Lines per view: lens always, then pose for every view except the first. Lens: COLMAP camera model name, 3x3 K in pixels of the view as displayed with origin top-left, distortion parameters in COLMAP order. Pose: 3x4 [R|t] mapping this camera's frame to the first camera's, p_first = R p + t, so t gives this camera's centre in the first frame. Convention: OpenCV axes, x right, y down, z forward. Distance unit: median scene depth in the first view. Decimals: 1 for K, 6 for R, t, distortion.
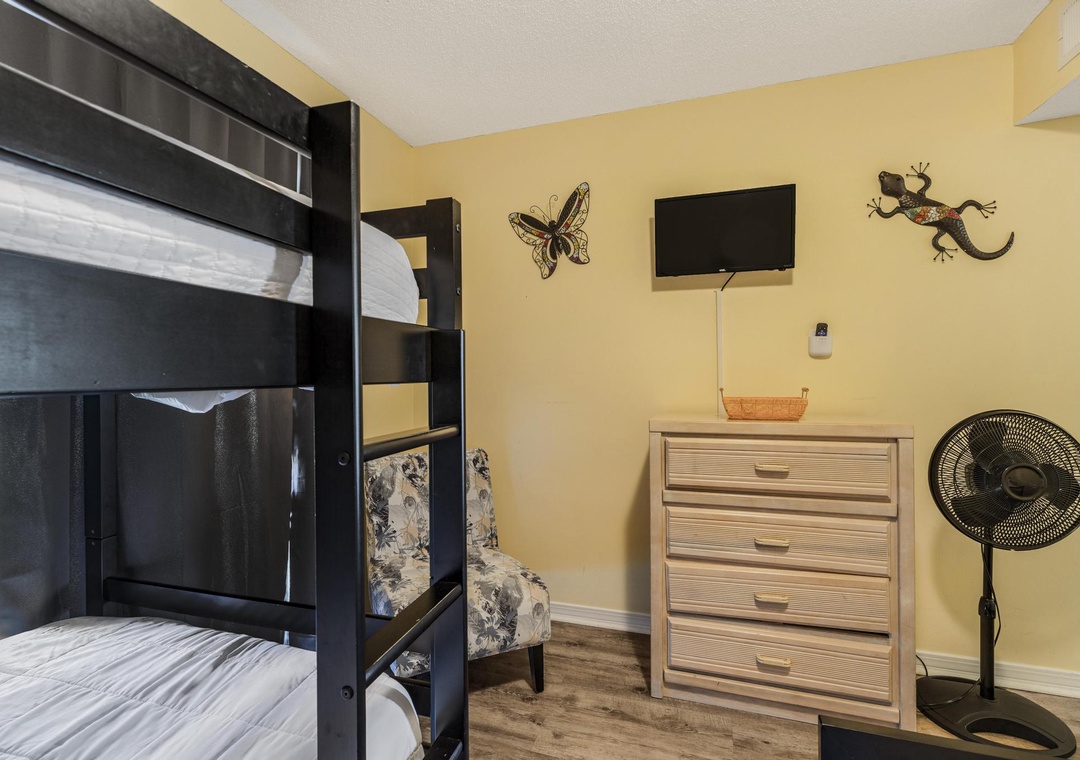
lens RADIAL K [[519.8, 0, 537.2], [0, 519.8, 379.0], [0, 0, 1]] dist [0.000687, -0.000984]
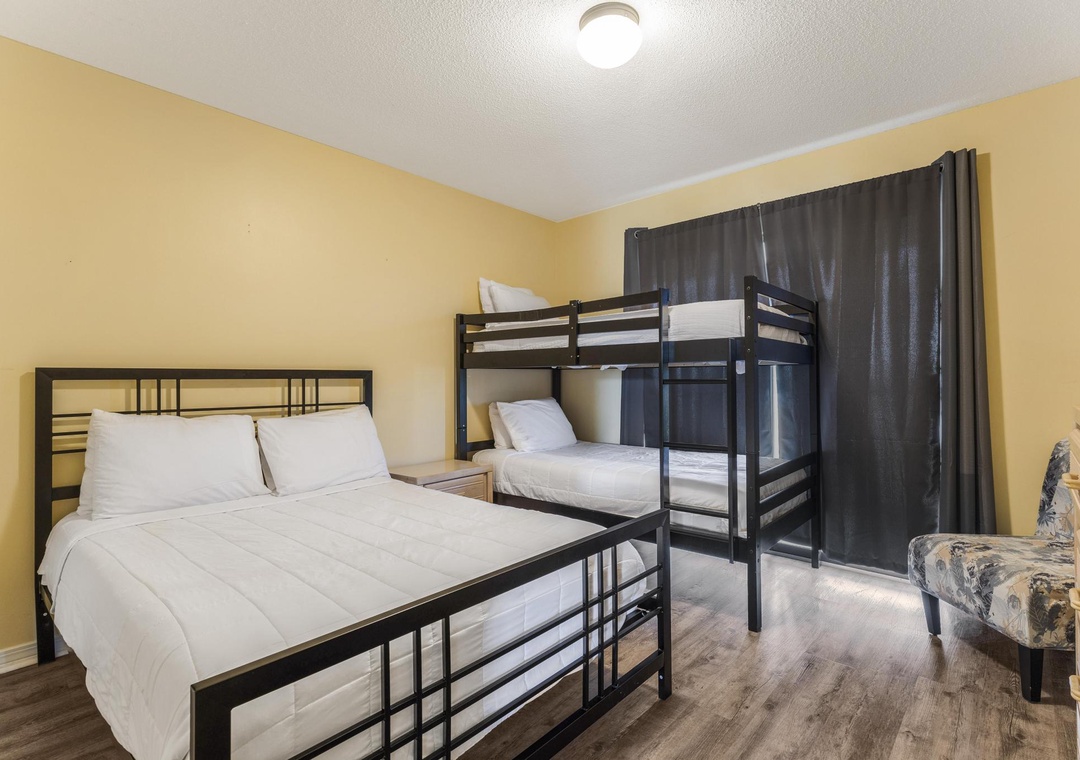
lens RADIAL K [[519.8, 0, 537.2], [0, 519.8, 379.0], [0, 0, 1]] dist [0.000687, -0.000984]
pose [[-0.410148, 0.008080, -0.911983, 1.188083], [0.004935, 0.999966, 0.006640, 0.035583], [0.912006, -0.001778, -0.410173, 0.603383]]
